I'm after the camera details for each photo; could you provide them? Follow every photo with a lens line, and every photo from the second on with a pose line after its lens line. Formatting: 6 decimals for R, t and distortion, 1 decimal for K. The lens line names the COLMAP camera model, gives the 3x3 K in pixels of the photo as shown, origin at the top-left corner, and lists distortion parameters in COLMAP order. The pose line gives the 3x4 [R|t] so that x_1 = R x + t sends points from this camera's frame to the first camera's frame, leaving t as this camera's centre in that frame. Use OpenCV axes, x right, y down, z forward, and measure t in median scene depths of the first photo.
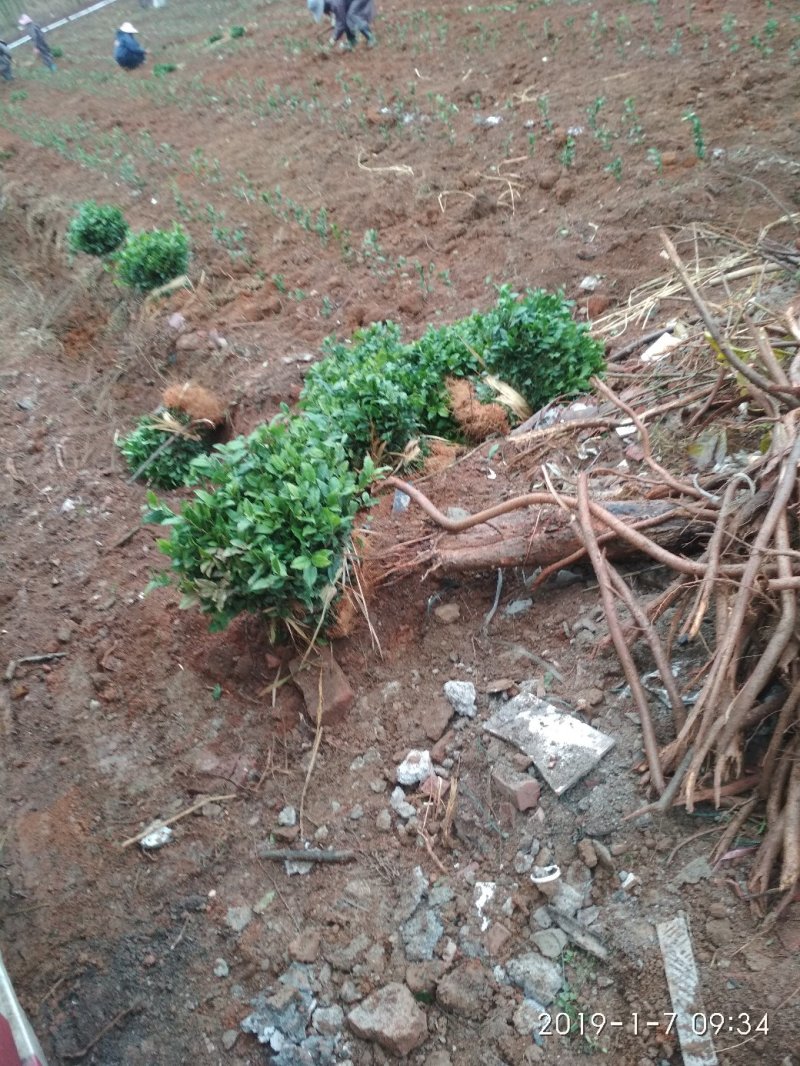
lens RADIAL K [[999.6, 0, 399.0], [0, 999.6, 566.3], [0, 0, 1]] dist [0.168601, -0.330316]
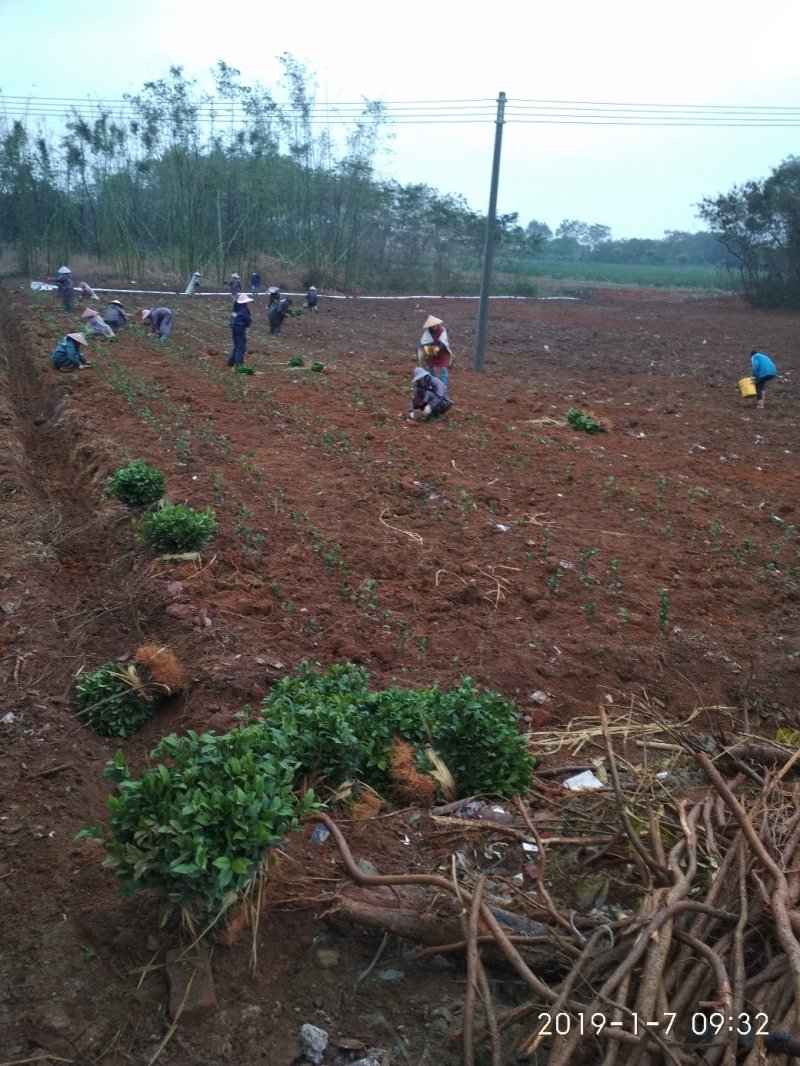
lens RADIAL K [[996.4, 0, 400.0], [0, 996.4, 533.0], [0, 0, 1]] dist [0.135960, -0.313352]
pose [[0.933361, 0.358906, -0.004777, -0.031416], [-0.337724, 0.873612, -0.350348, 0.002038], [-0.121568, 0.328614, 0.936608, -0.149174]]
